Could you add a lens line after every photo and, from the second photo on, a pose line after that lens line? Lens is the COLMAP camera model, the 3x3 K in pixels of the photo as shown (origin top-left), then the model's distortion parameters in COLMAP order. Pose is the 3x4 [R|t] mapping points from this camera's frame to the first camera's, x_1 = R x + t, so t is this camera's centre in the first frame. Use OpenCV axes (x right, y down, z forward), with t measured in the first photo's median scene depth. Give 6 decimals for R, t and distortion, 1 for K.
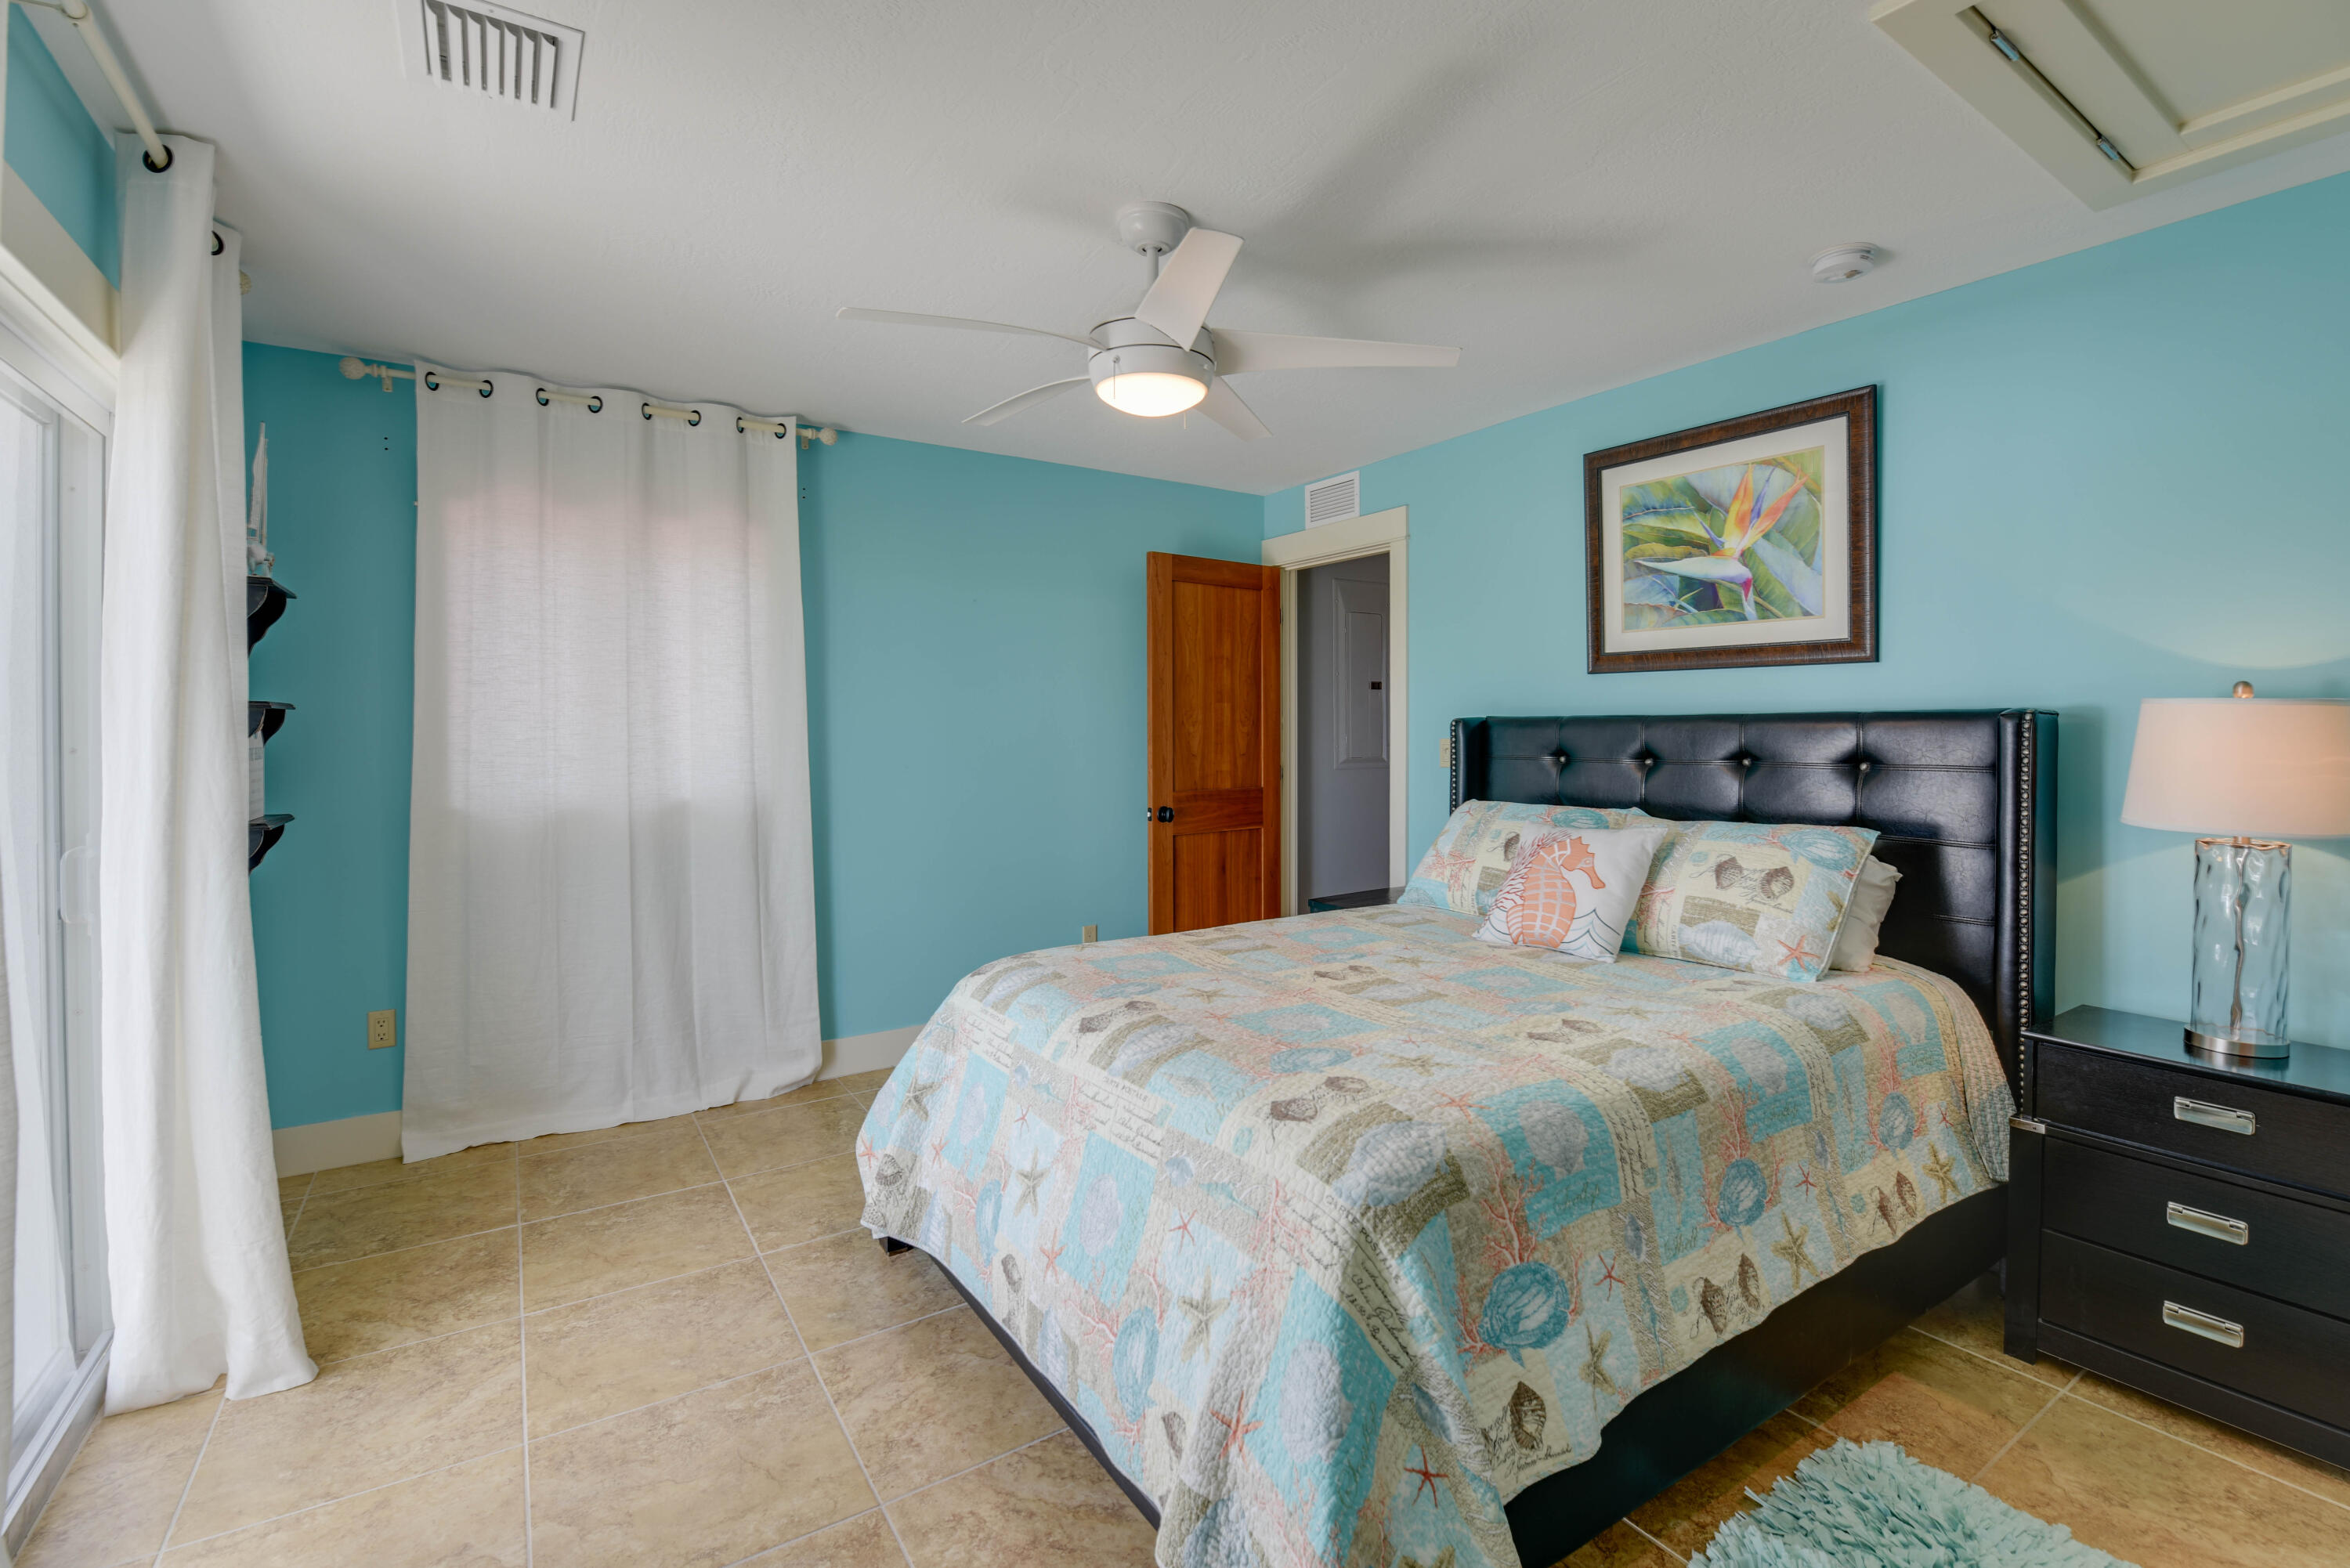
lens RADIAL K [[1035.9, 0, 1163.9], [0, 1035.9, 777.3], [0, 0, 1]] dist [-0.000786, -0.010300]
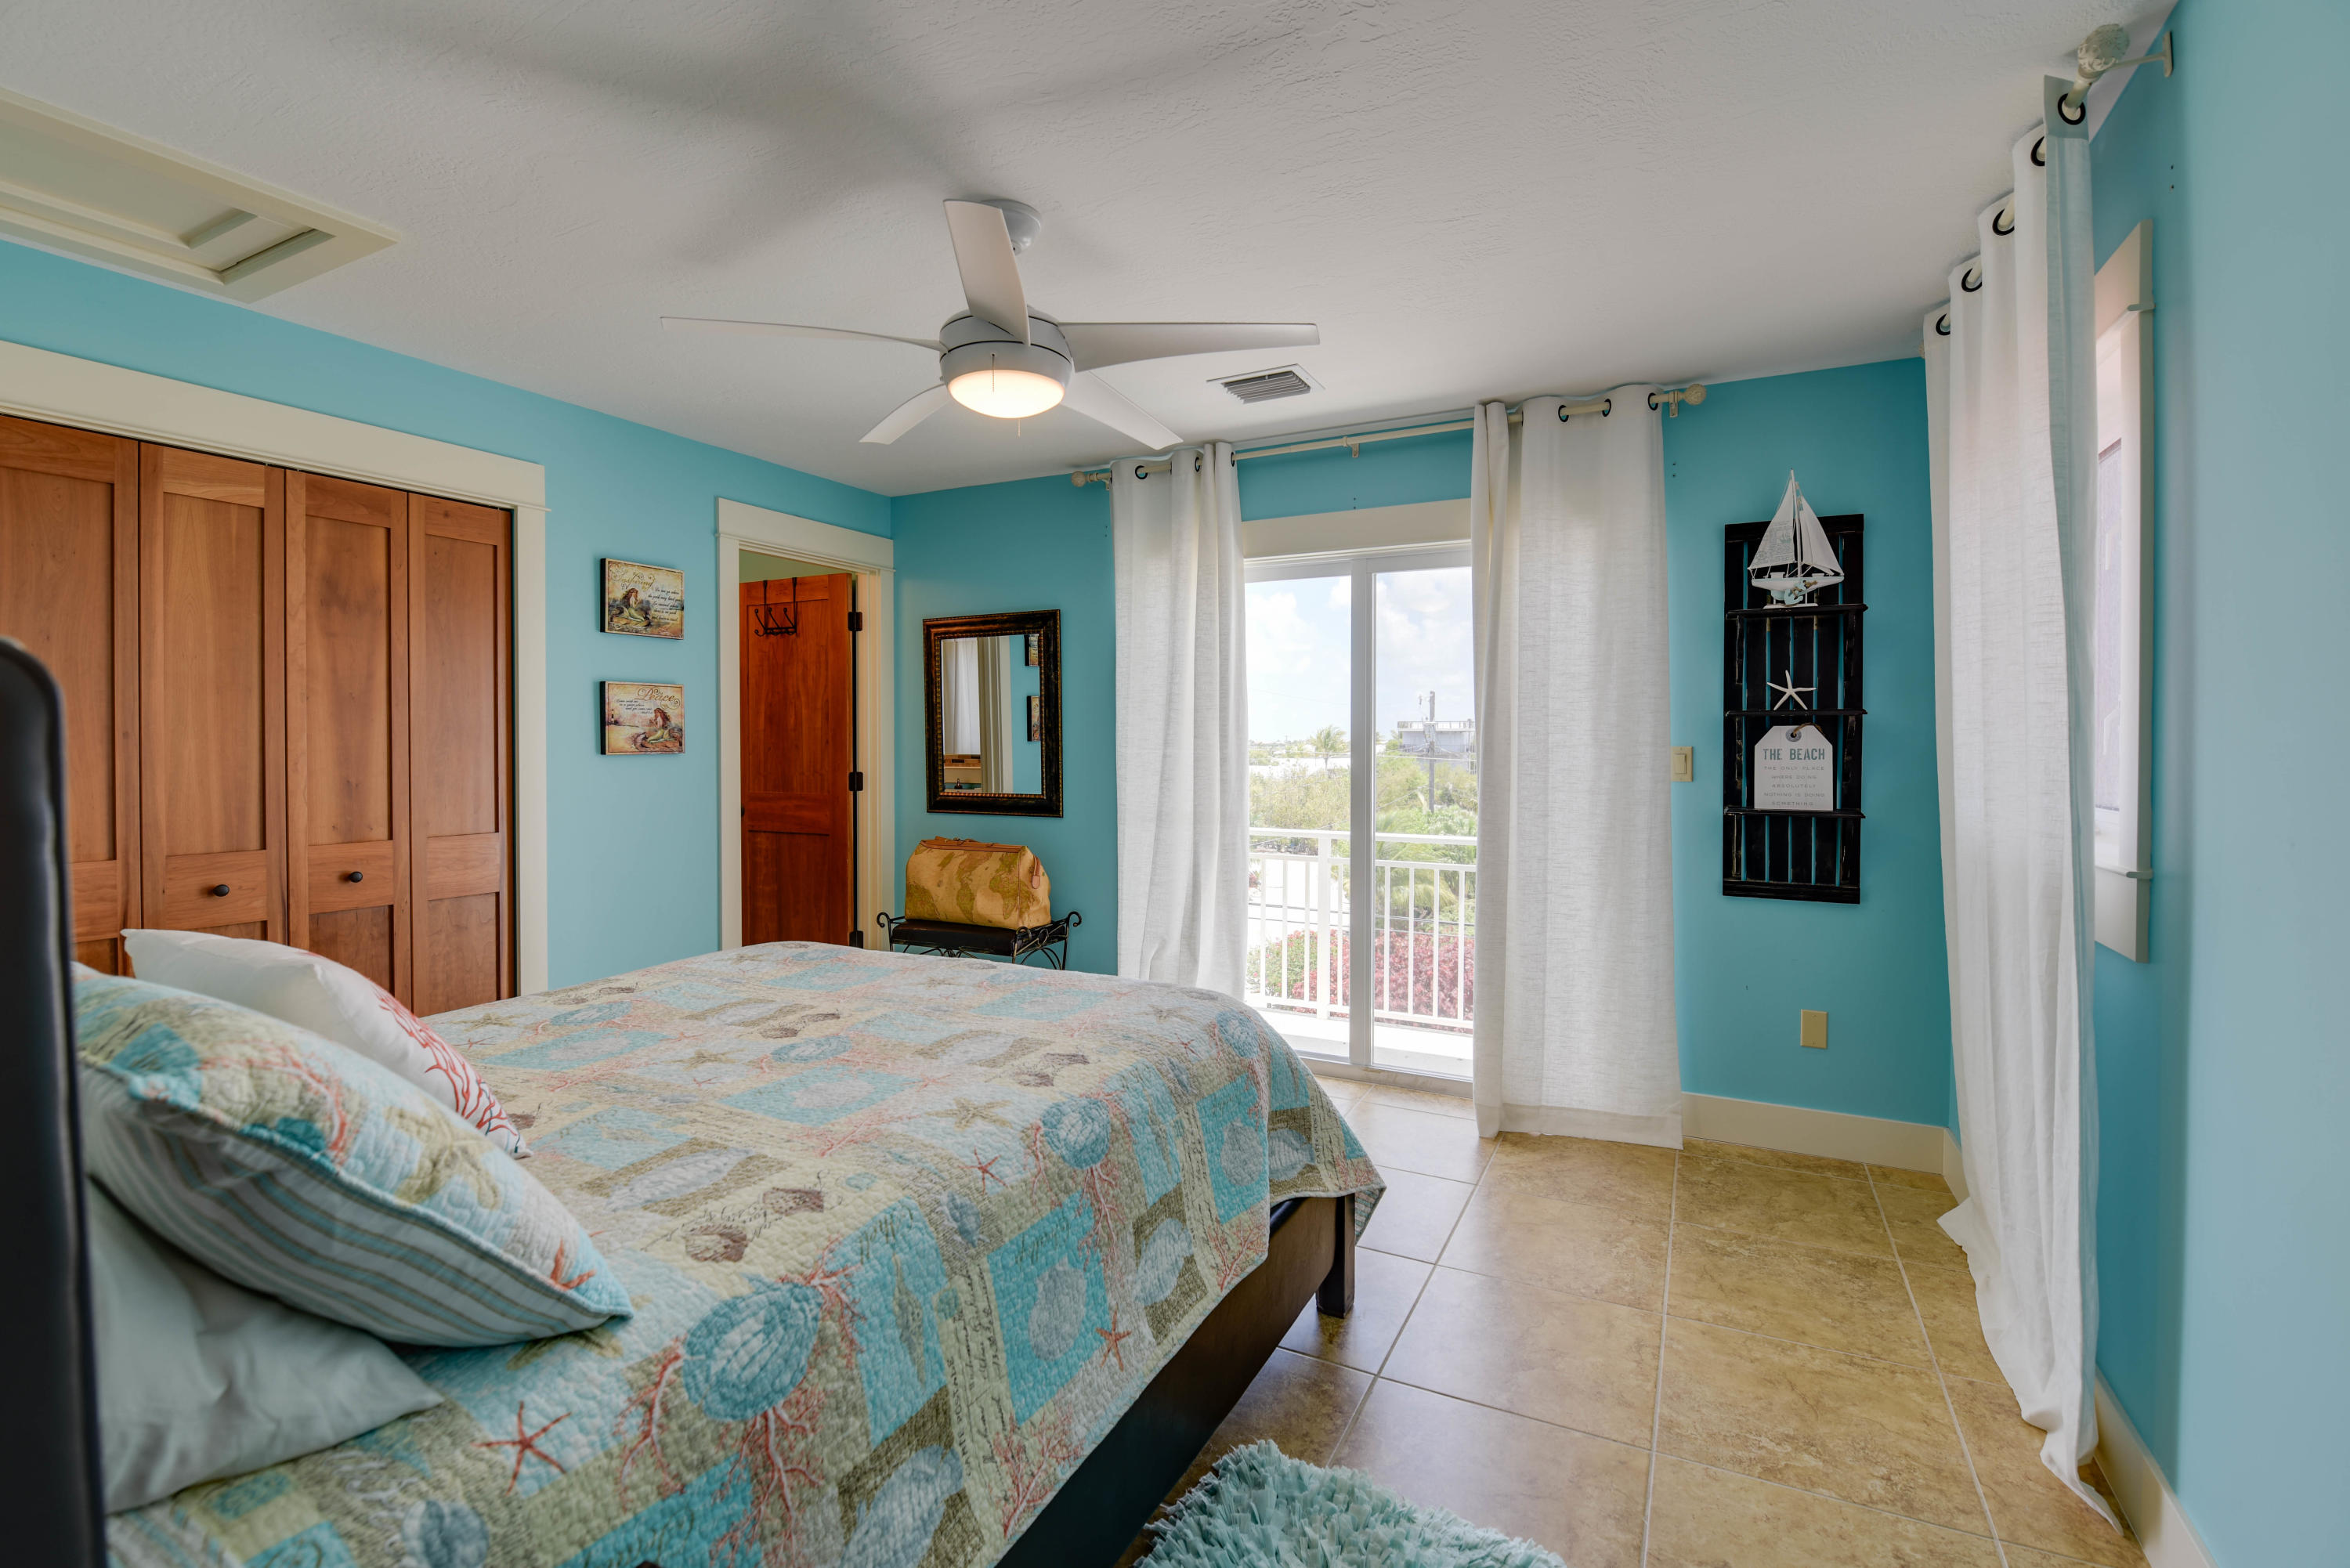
lens RADIAL K [[1035.9, 0, 1163.9], [0, 1035.9, 777.3], [0, 0, 1]] dist [-0.000786, -0.010300]
pose [[-0.867456, 0.008983, -0.497433, 0.266896], [-0.027359, 0.997463, 0.065724, -0.037312], [0.496761, 0.070622, -0.865009, 1.497407]]
